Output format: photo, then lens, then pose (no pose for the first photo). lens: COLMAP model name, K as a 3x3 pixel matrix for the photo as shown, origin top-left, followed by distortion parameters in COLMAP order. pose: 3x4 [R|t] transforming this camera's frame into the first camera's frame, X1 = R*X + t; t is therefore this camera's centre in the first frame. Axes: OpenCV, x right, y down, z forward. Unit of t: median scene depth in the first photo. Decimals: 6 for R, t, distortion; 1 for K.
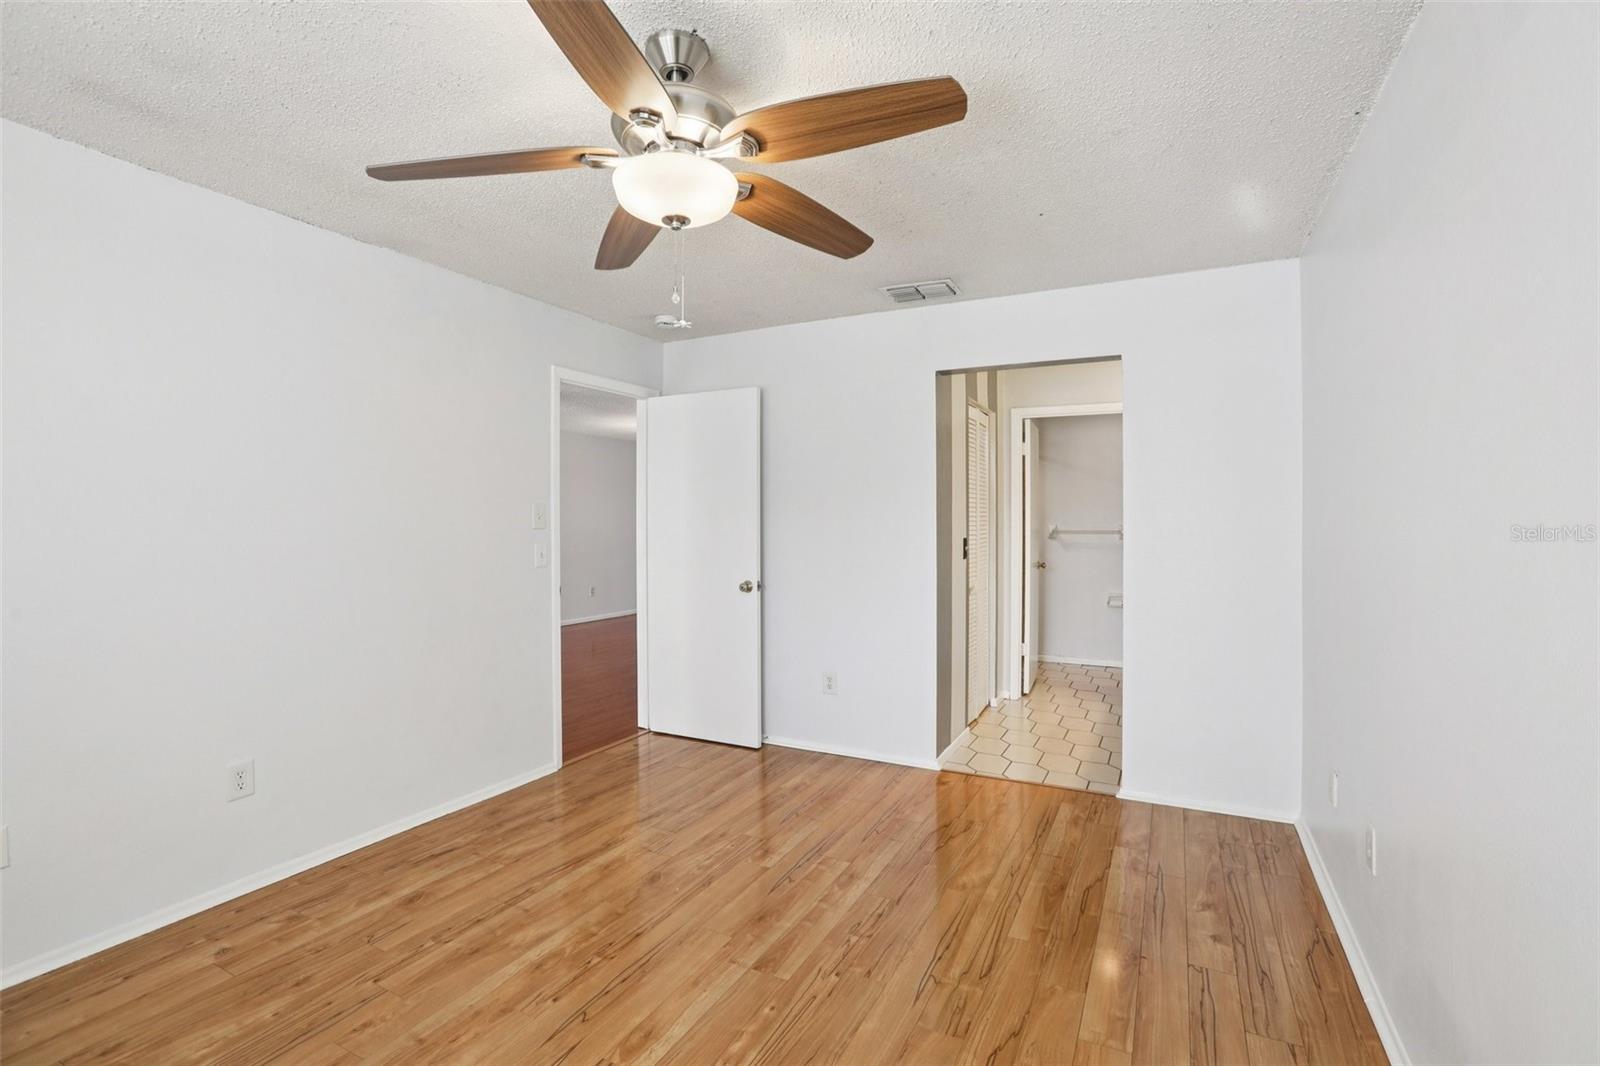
lens RADIAL K [[721.2, 0, 813.0], [0, 721.2, 525.4], [0, 0, 1]] dist [-0.040098, 0.005621]
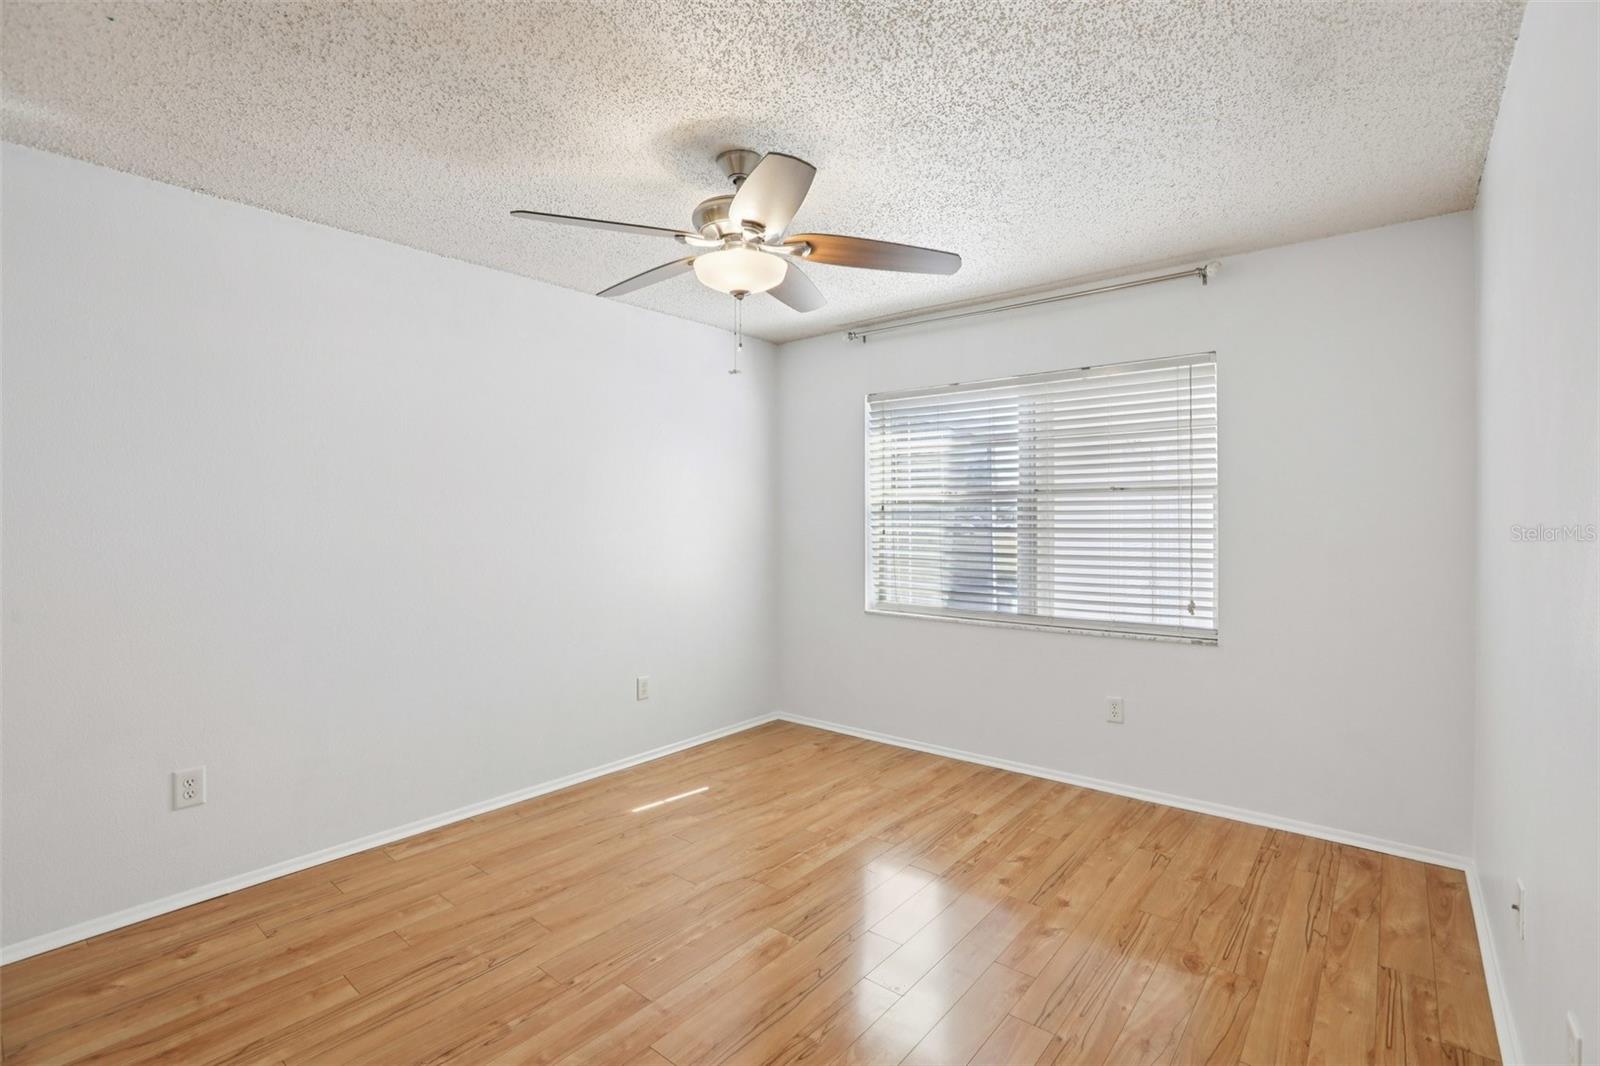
lens RADIAL K [[721.2, 0, 799.4], [0, 721.2, 528.0], [0, 0, 1]] dist [-0.040098, 0.005621]
pose [[-0.973196, -0.001251, 0.229974, -0.192885], [0.003340, 0.999803, 0.019573, -0.004254], [-0.229953, 0.019817, -0.973000, 0.728557]]
